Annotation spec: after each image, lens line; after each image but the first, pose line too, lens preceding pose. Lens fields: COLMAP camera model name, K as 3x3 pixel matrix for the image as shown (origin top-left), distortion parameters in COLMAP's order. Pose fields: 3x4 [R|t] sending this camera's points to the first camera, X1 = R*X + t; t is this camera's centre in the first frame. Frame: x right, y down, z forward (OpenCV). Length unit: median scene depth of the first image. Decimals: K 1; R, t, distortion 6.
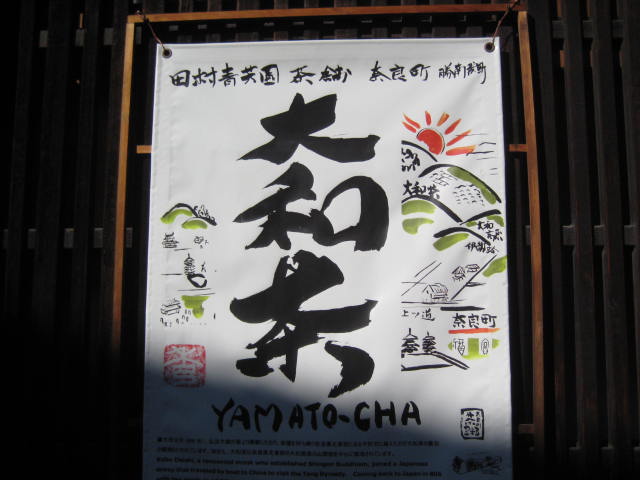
lens RADIAL K [[634.9, 0, 318.9], [0, 634.9, 240.5], [0, 0, 1]] dist [-0.083458, 0.000000]
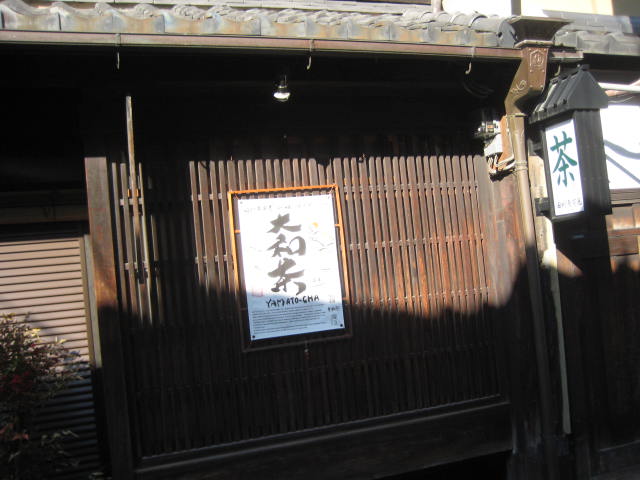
lens RADIAL K [[634.9, 0, 320.5], [0, 634.9, 239.6], [0, 0, 1]] dist [-0.083458, 0.000000]
pose [[0.926631, -0.067114, 0.369933, -1.184227], [0.055936, 0.997597, 0.040875, -0.224131], [-0.371788, -0.017184, 0.928159, -2.477048]]
